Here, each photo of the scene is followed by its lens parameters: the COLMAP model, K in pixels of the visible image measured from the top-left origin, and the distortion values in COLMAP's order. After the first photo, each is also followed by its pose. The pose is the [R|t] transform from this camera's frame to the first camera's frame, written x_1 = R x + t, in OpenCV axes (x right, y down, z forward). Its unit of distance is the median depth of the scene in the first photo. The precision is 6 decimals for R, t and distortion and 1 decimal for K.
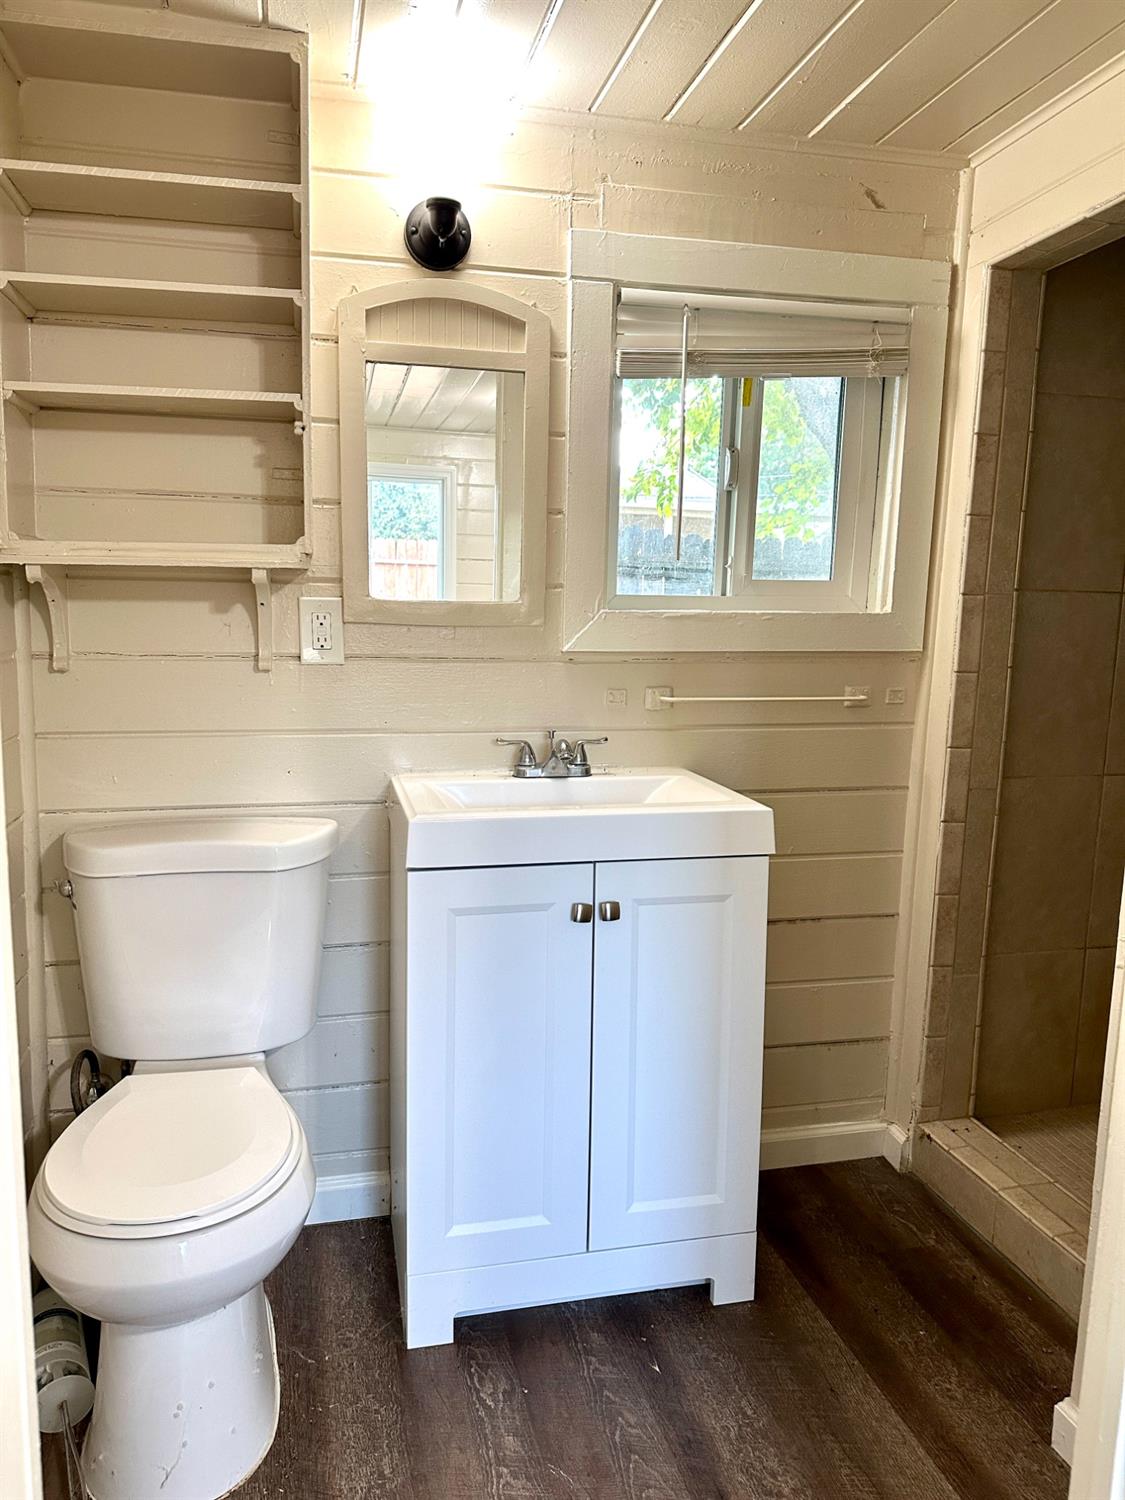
lens RADIAL K [[1050.9, 0, 562.5], [0, 1050.9, 750.0], [0, 0, 1]] dist [0.068995, -0.071092]
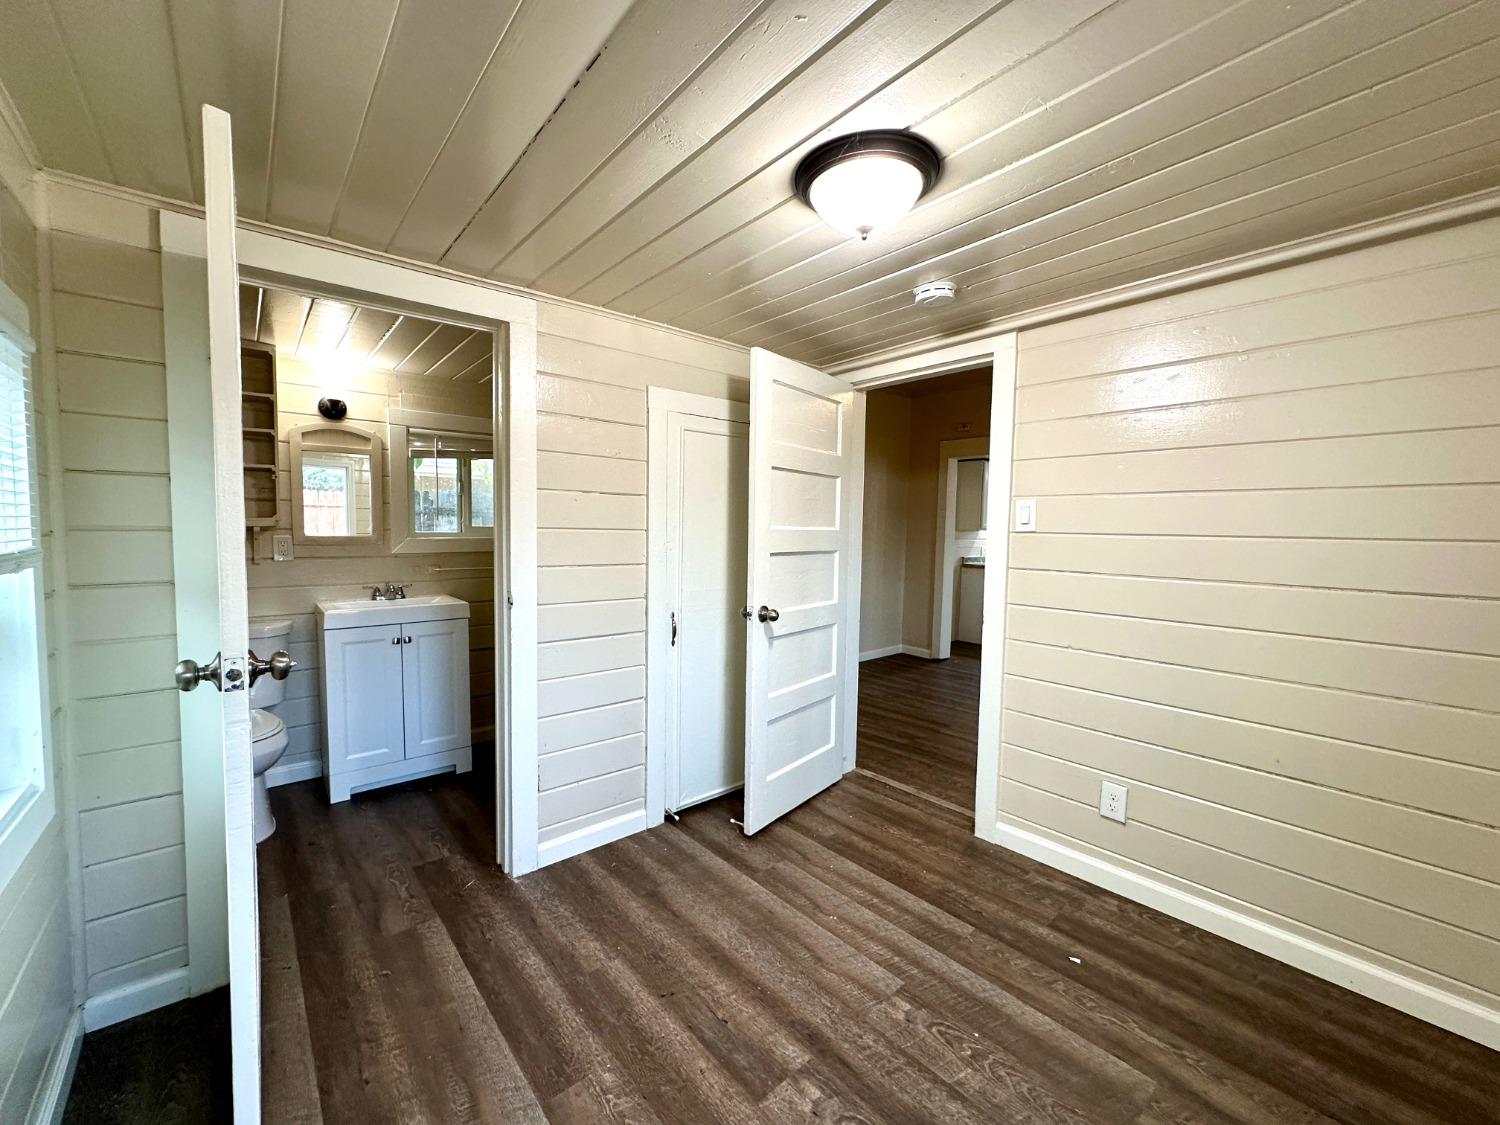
lens RADIAL K [[603.1, 0, 754.0], [0, 603.1, 562.8], [0, 0, 1]] dist [-0.001167, -0.000203]
pose [[0.891323, -0.036293, 0.451913, 0.137268], [0.070167, 0.995823, -0.058418, 0.092684], [-0.447906, 0.083779, 0.890147, -0.858739]]
